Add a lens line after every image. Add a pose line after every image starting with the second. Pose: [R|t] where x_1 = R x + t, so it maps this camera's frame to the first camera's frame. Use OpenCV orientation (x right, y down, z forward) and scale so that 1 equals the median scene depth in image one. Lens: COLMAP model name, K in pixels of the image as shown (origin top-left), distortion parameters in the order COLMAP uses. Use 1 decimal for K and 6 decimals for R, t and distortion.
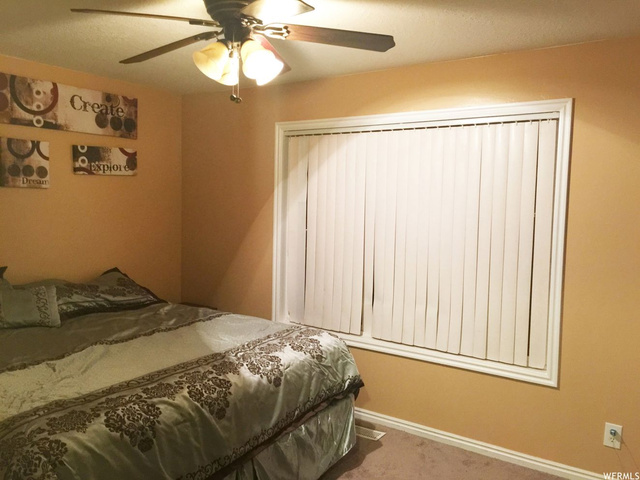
lens RADIAL K [[545.6, 0, 319.8], [0, 545.6, 236.7], [0, 0, 1]] dist [0.073706, -0.102005]
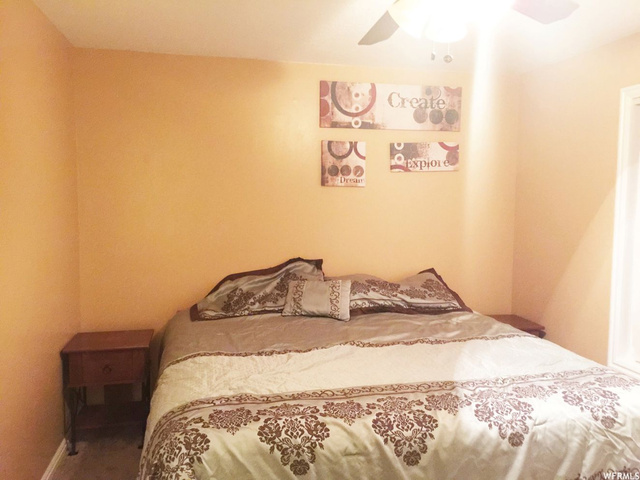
lens RADIAL K [[545.6, 0, 319.0], [0, 545.6, 238.5], [0, 0, 1]] dist [0.073706, -0.102005]
pose [[0.728222, 0.036576, -0.684364, 0.196687], [-0.037940, 0.999195, 0.013031, -0.000560], [0.684290, 0.016475, 0.729024, 0.249527]]
